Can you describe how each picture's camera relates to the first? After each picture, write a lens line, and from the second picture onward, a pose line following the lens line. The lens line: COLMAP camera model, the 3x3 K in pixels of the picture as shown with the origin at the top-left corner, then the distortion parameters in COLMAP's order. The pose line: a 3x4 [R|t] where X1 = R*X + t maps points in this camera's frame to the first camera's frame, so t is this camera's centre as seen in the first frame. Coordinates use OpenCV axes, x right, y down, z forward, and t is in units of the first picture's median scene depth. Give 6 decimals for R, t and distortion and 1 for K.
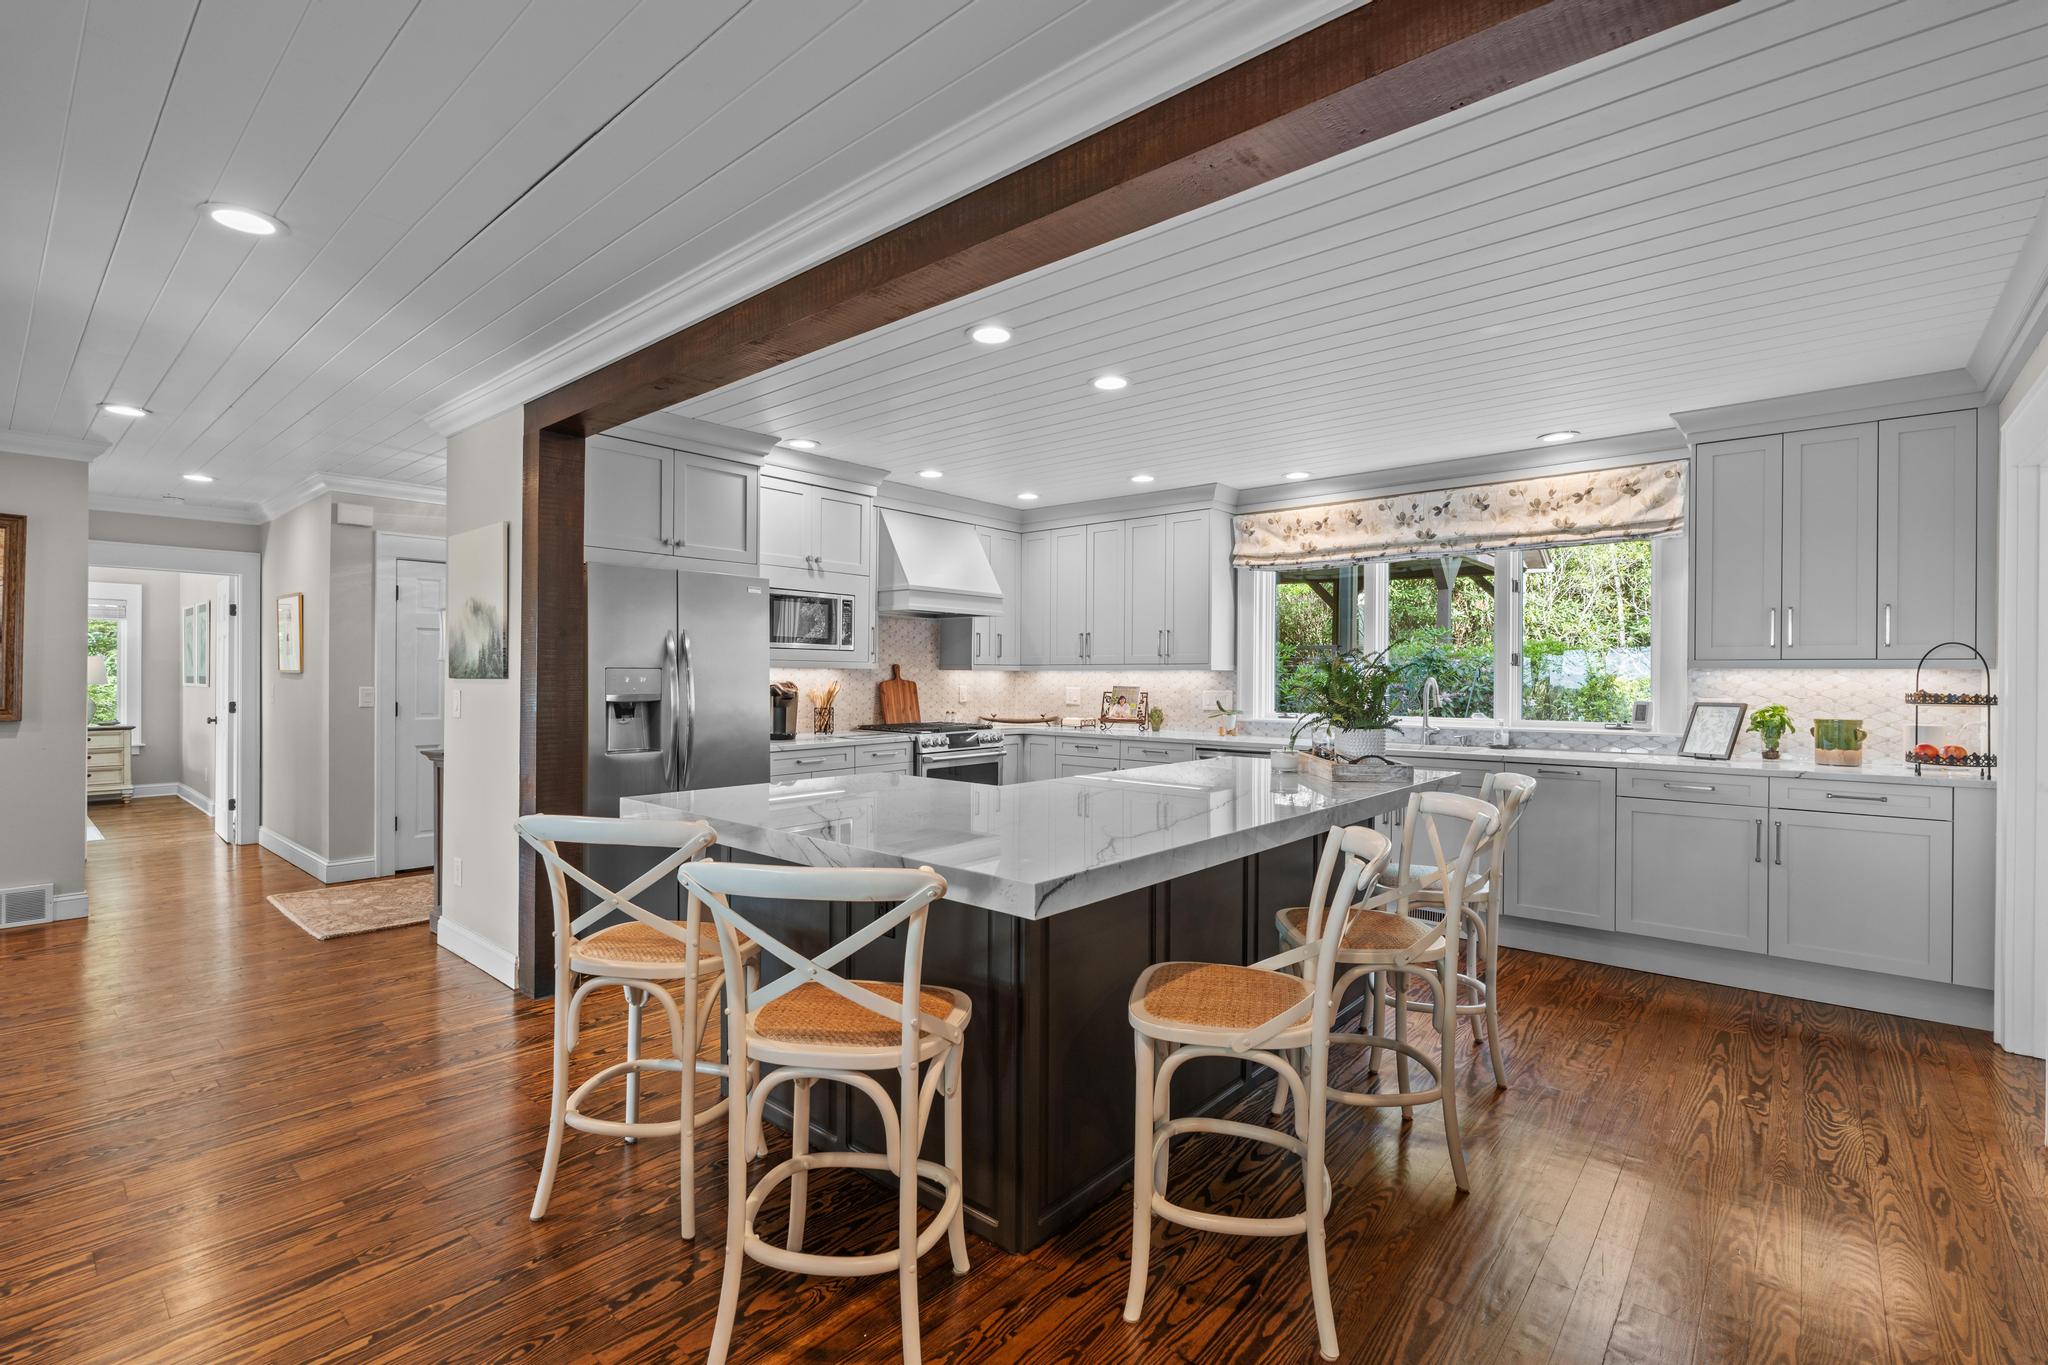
lens RADIAL K [[923.4, 0, 1000.7], [0, 923.4, 674.5], [0, 0, 1]] dist [-0.009633, 0.002543]
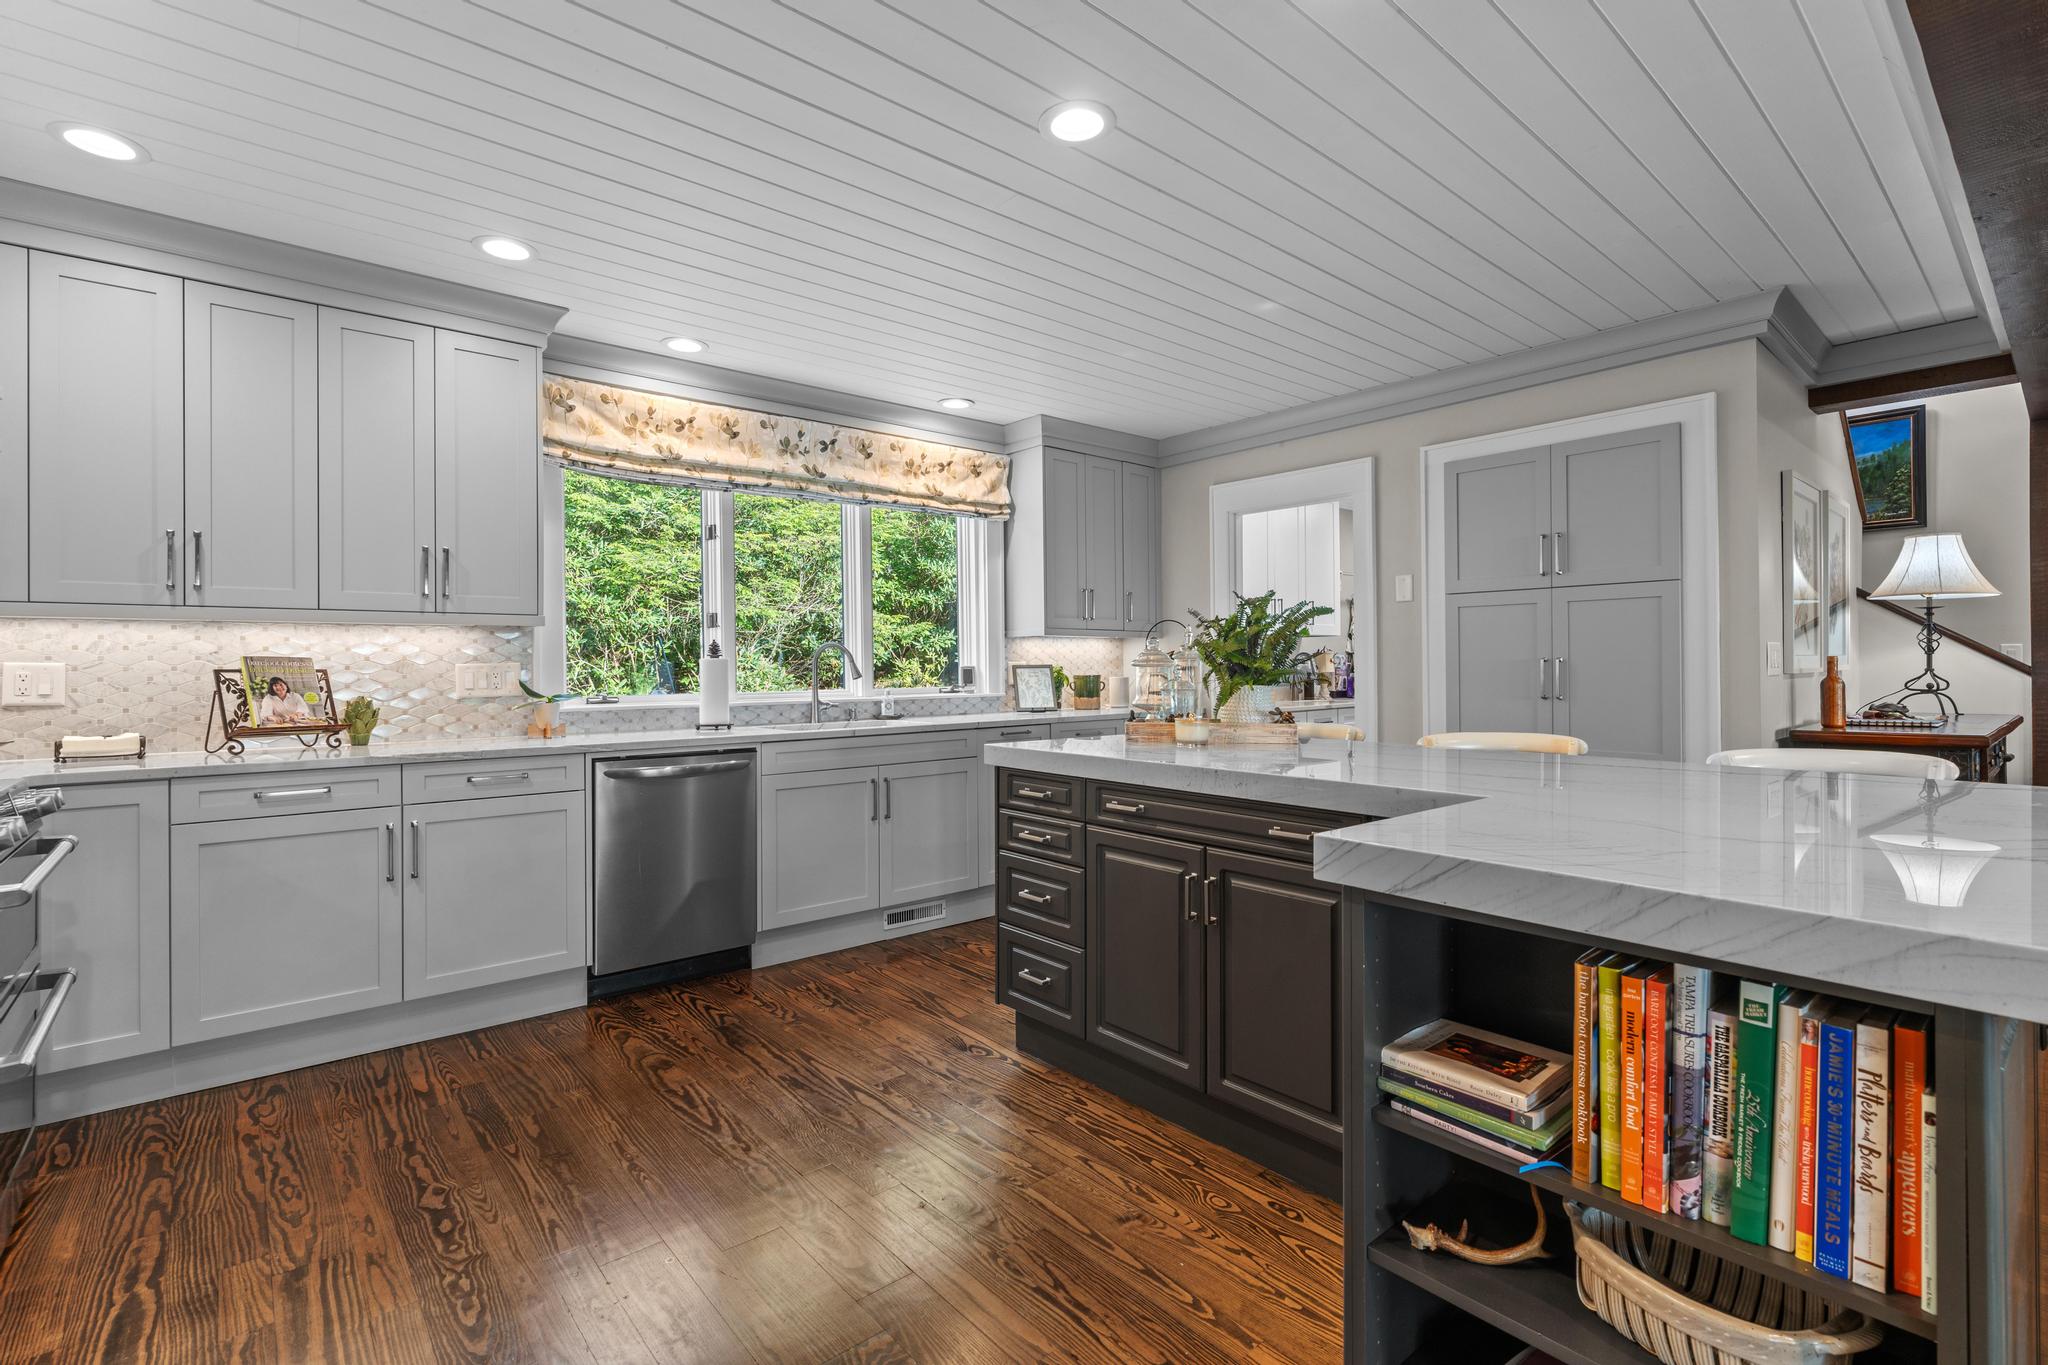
lens RADIAL K [[923.4, 0, 1019.8], [0, 923.4, 669.7], [0, 0, 1]] dist [-0.009633, 0.002543]
pose [[0.136853, -0.010553, 0.990535, -0.339298], [0.005810, 0.999935, 0.009851, 0.020501], [-0.990574, 0.004407, 0.136905, 0.692444]]
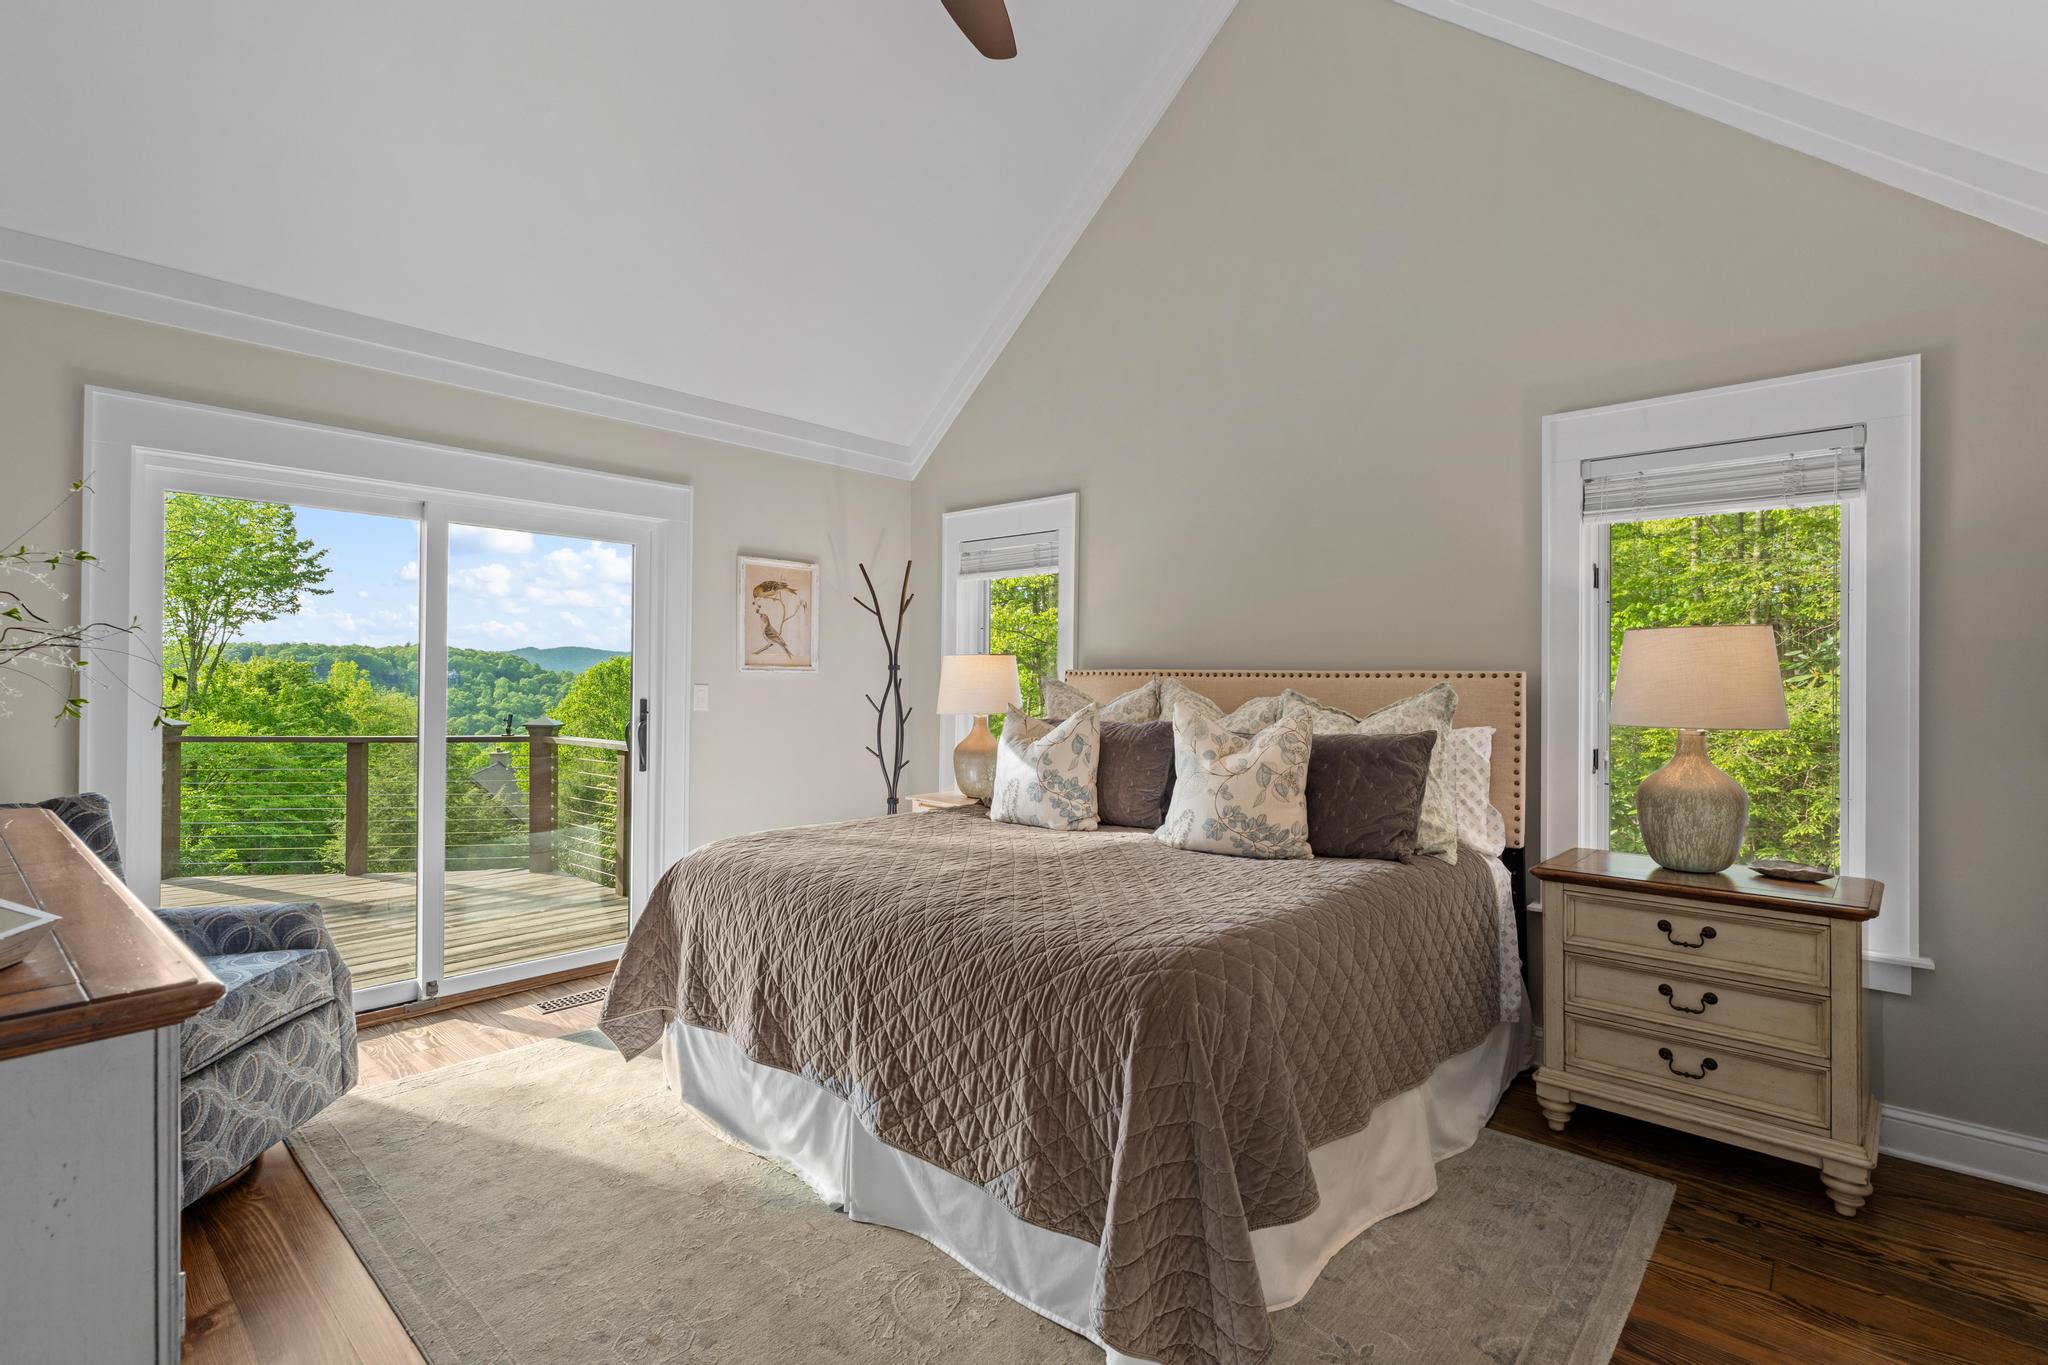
lens RADIAL K [[923.4, 0, 1036.4], [0, 923.4, 688.2], [0, 0, 1]] dist [-0.009633, 0.002543]
pose [[-0.008639, -0.005227, -0.999949, -1.215275], [0.000985, 0.999986, -0.005235, 0.000068], [0.999962, -0.001030, -0.008634, 1.355627]]
